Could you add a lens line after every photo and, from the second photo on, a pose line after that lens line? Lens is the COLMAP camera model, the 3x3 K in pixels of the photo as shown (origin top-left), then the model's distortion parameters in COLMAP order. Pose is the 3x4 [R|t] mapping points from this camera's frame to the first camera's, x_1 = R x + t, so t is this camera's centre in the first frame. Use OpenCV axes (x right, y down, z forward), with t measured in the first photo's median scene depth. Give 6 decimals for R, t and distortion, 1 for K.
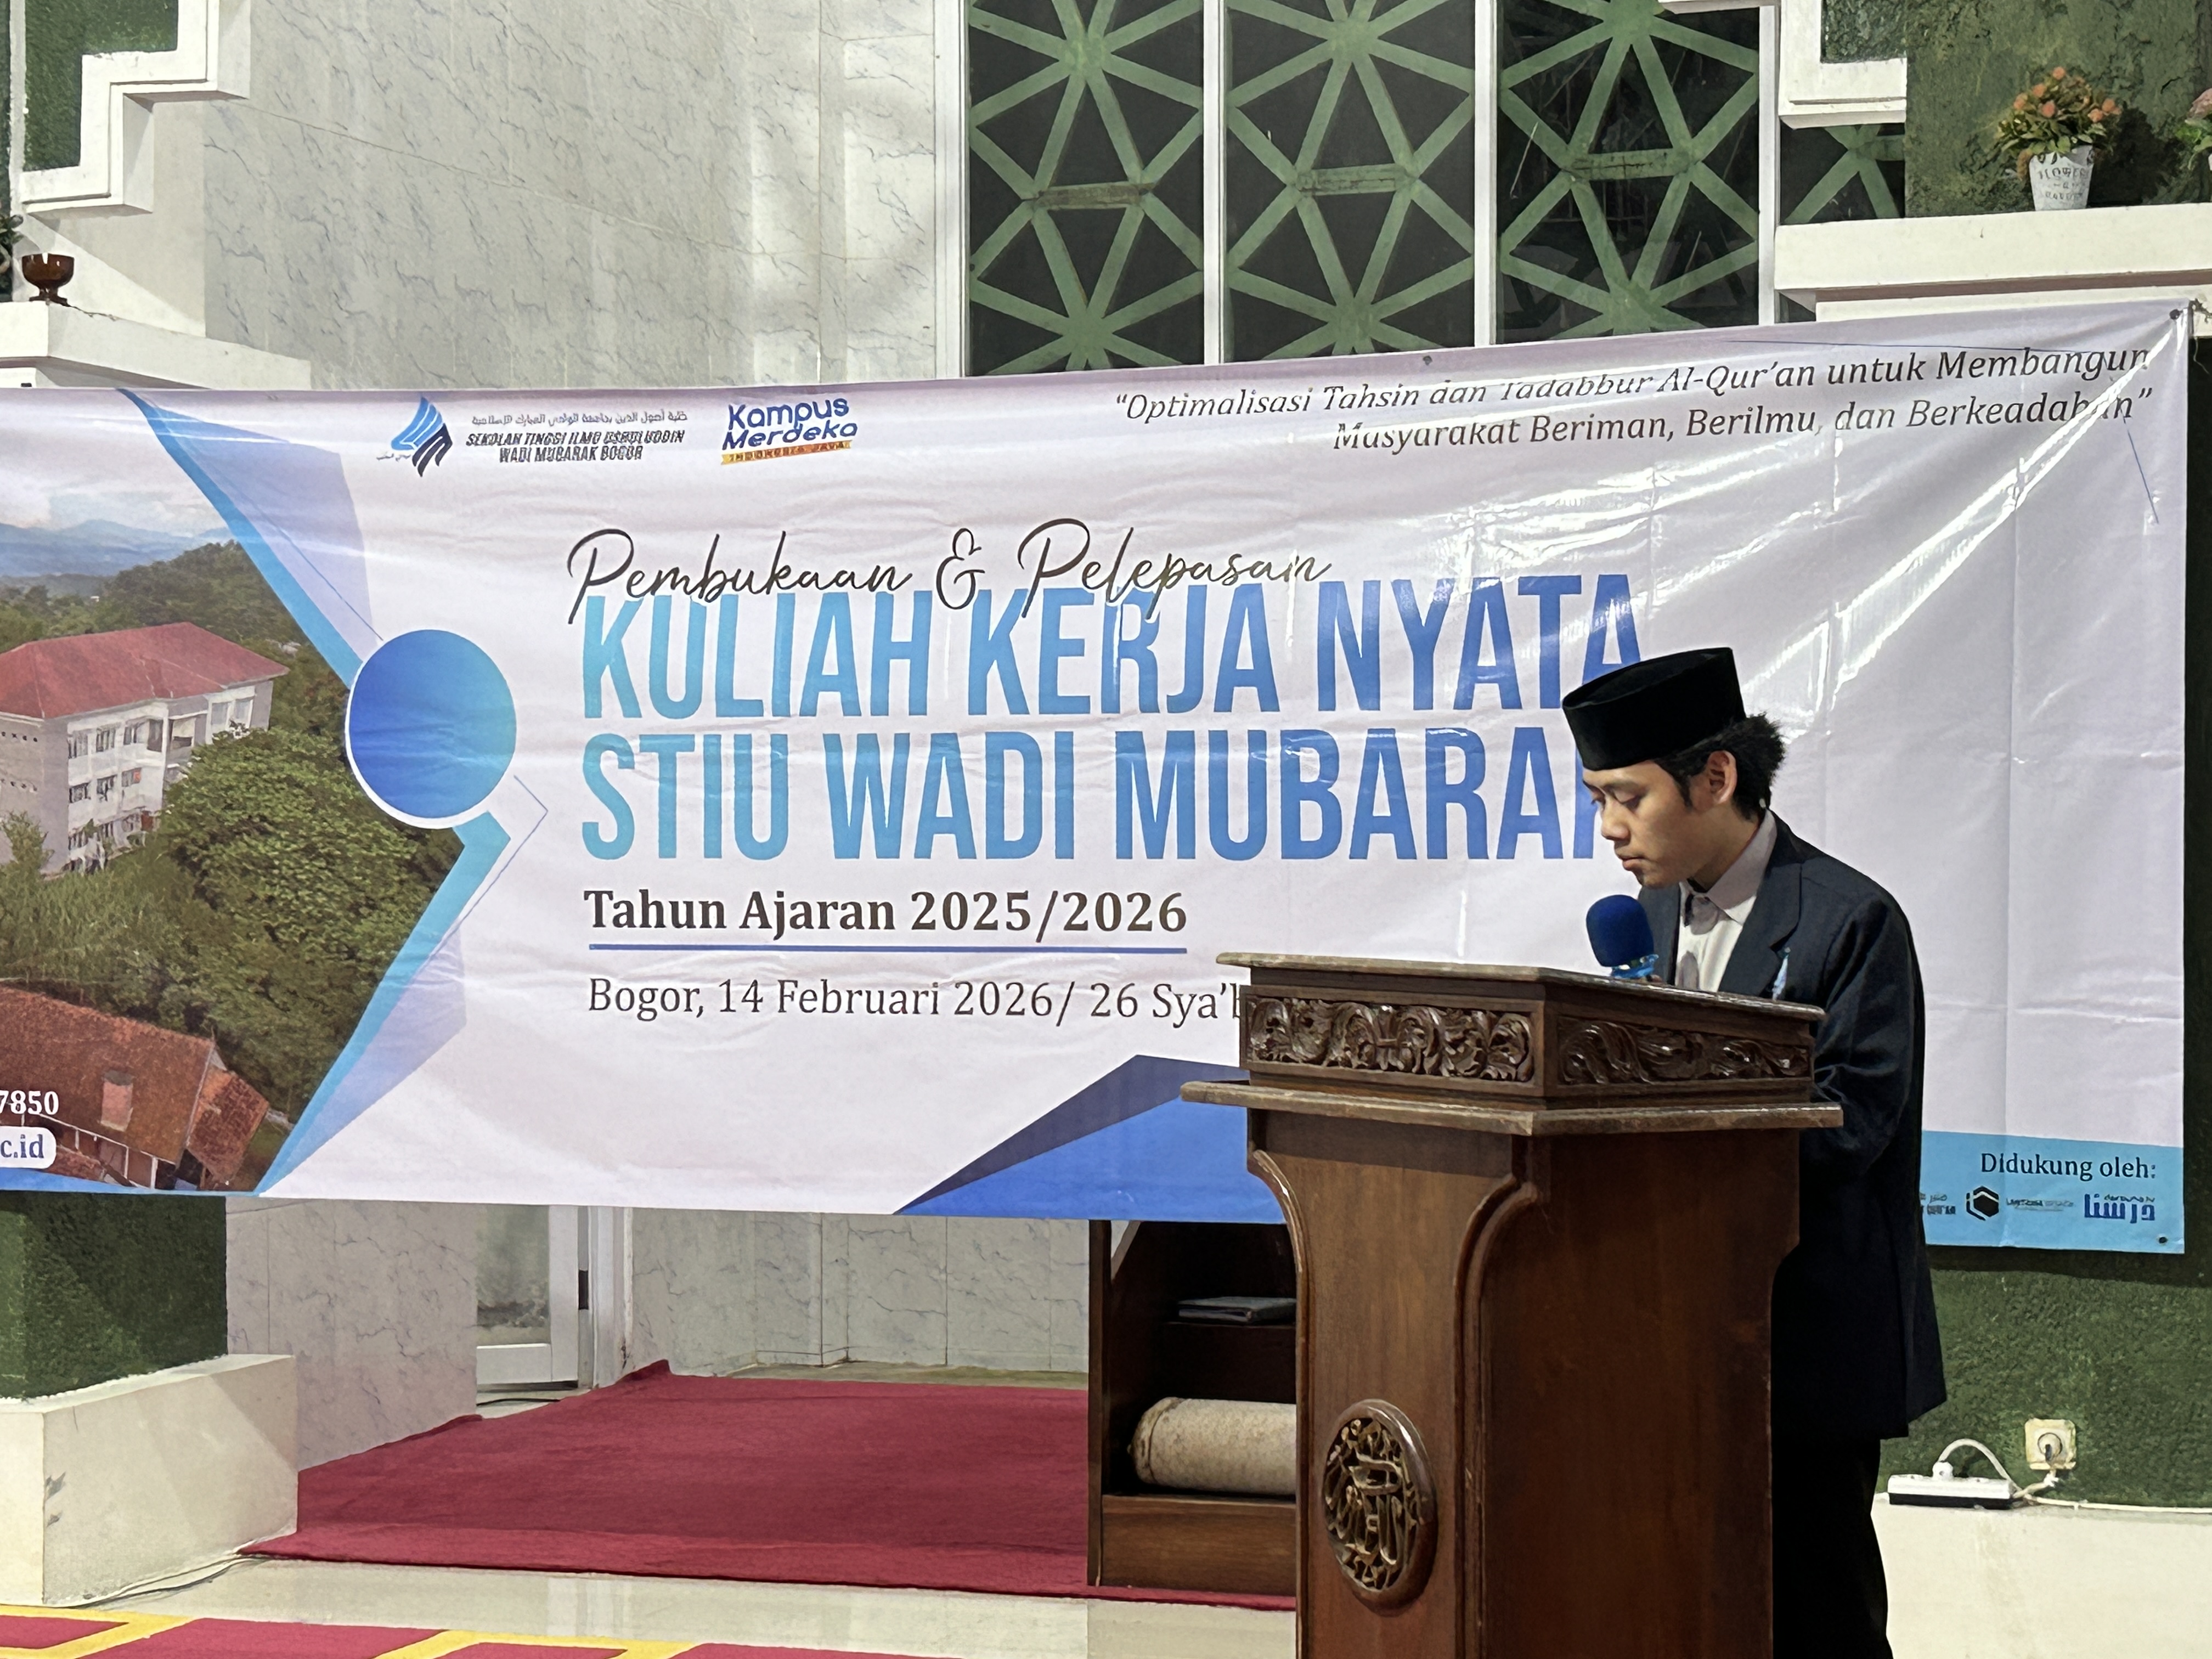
lens RADIAL K [[4705.8, 0, 1112.8], [0, 4705.8, 821.1], [0, 0, 1]] dist [0.106179, 0.000000]
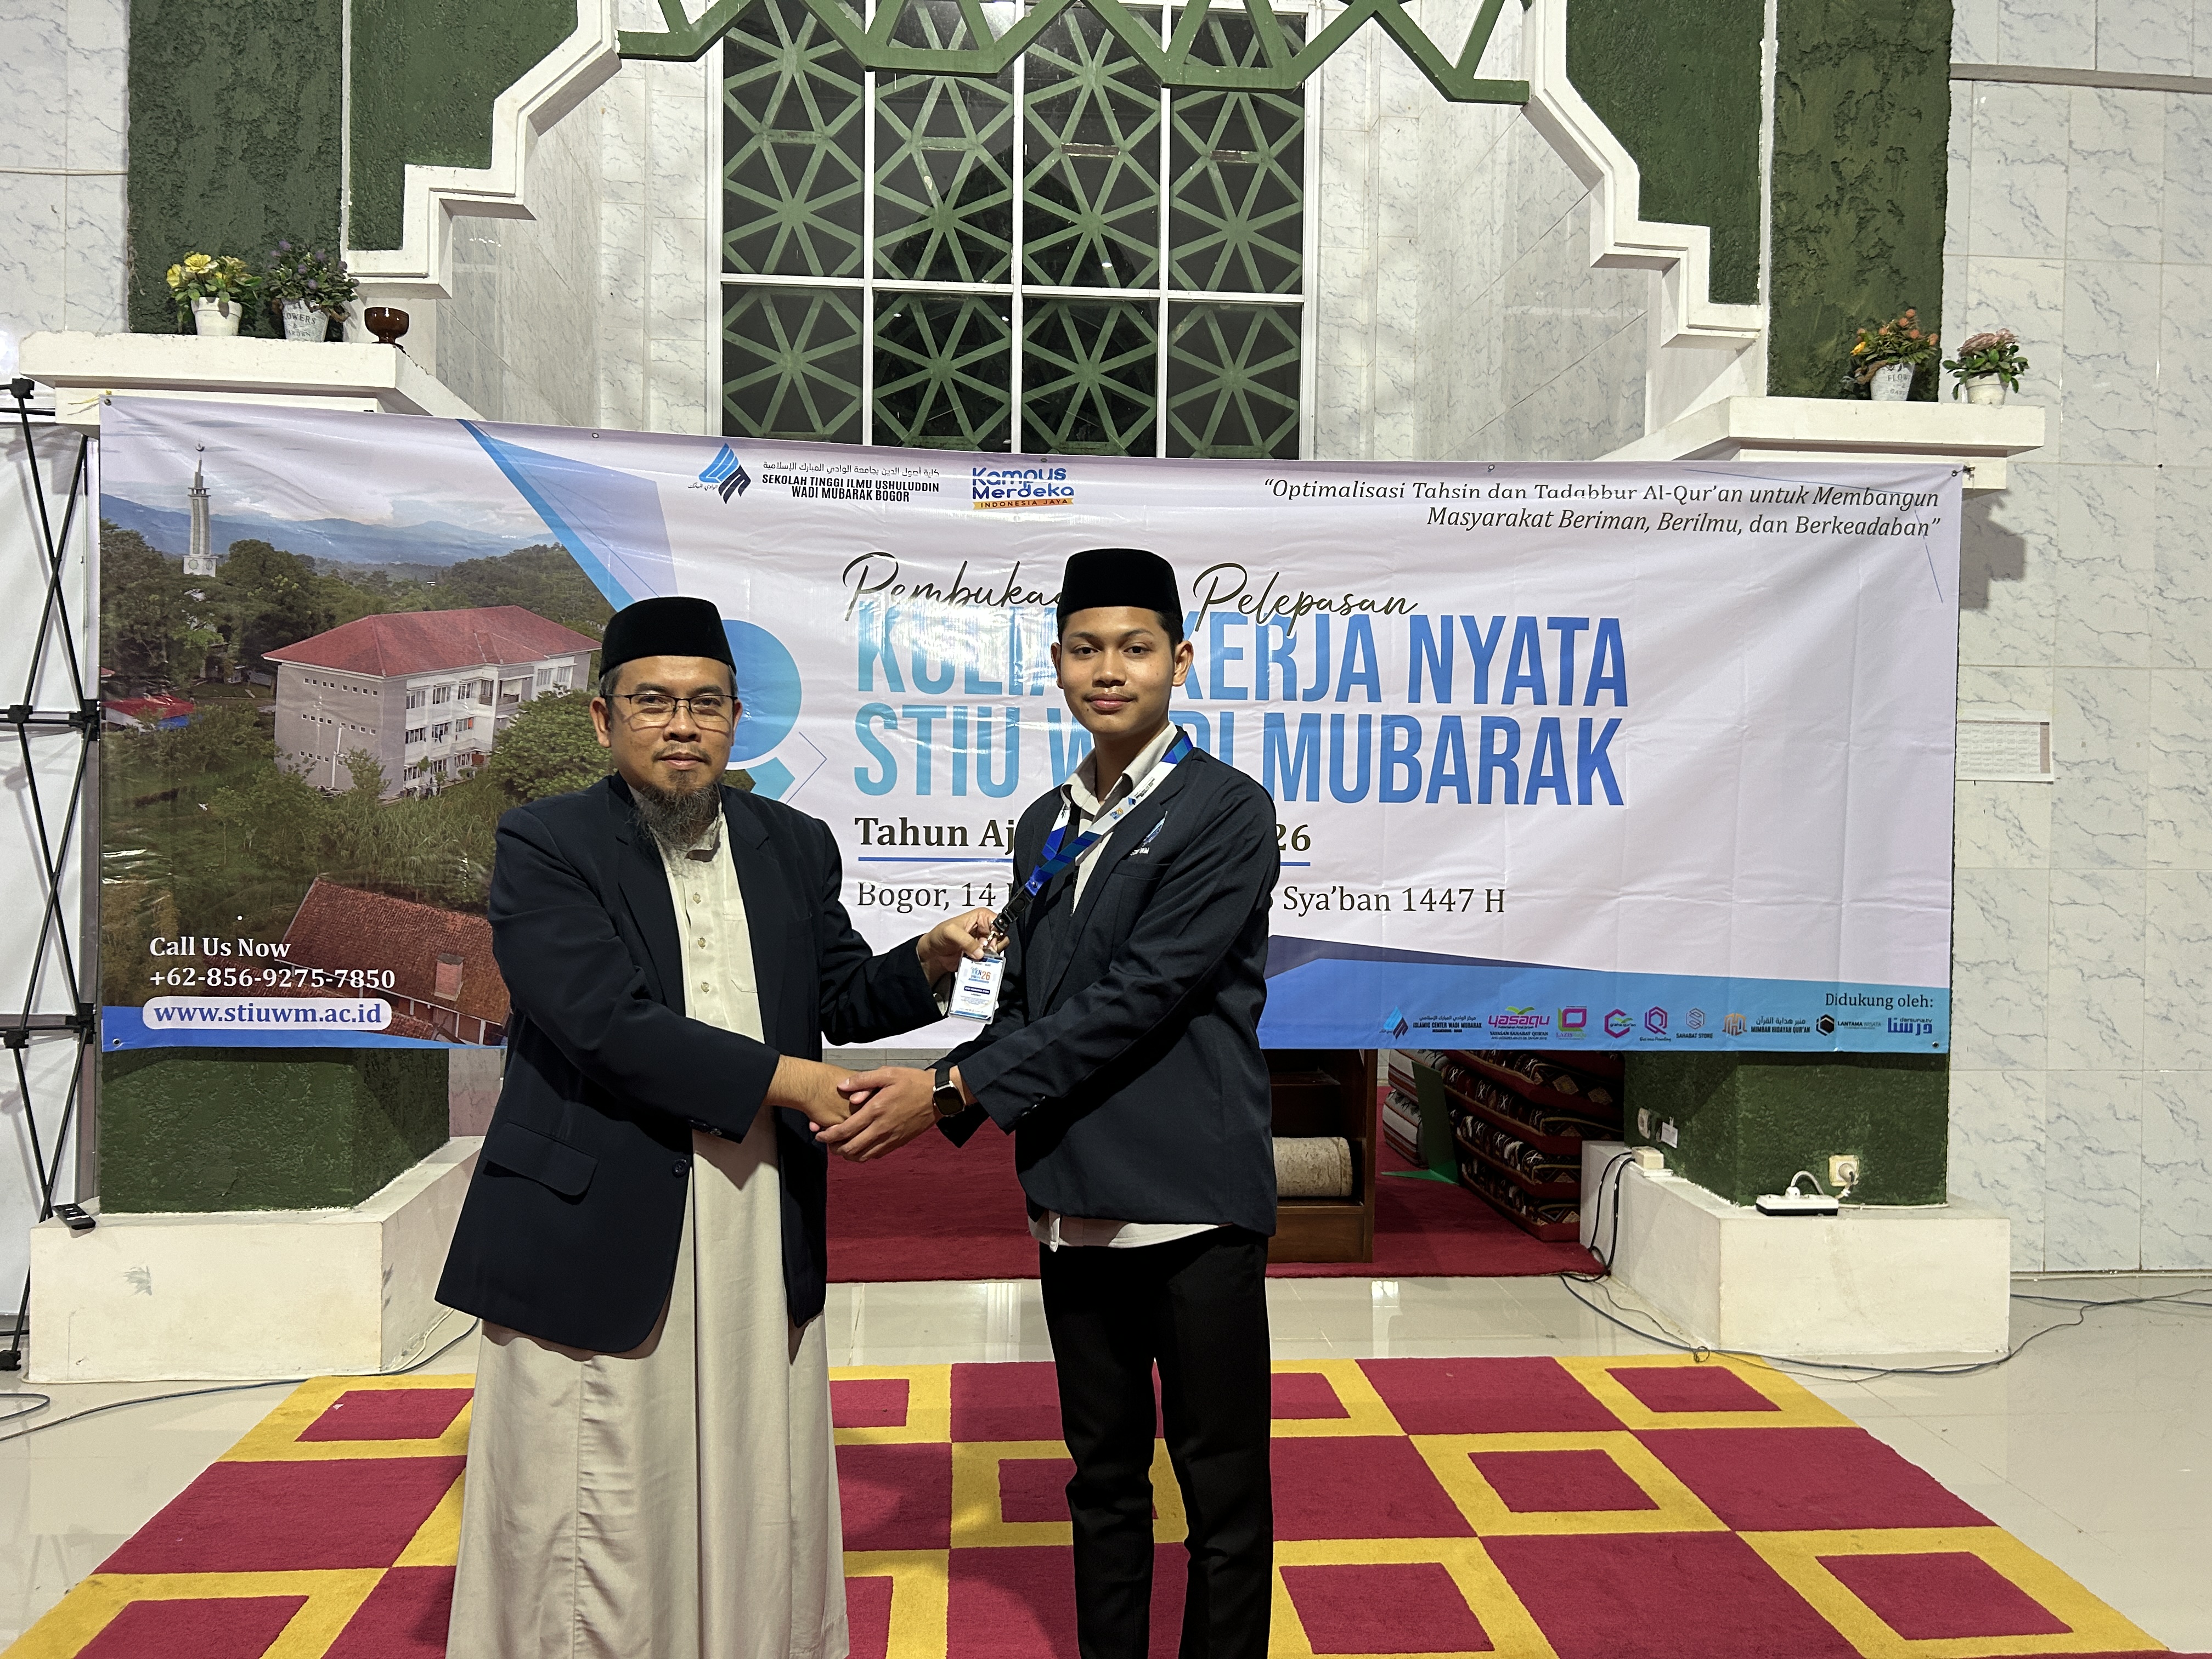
lens RADIAL K [[1664.3, 0, 1118.1], [0, 1664.3, 827.6], [0, 0, 1]] dist [0.038258, -0.040640]
pose [[0.910339, 0.007911, 0.413788, -0.244082], [-0.017722, 0.999645, 0.019876, 0.006727], [-0.413484, -0.025427, 0.910156, 0.535238]]
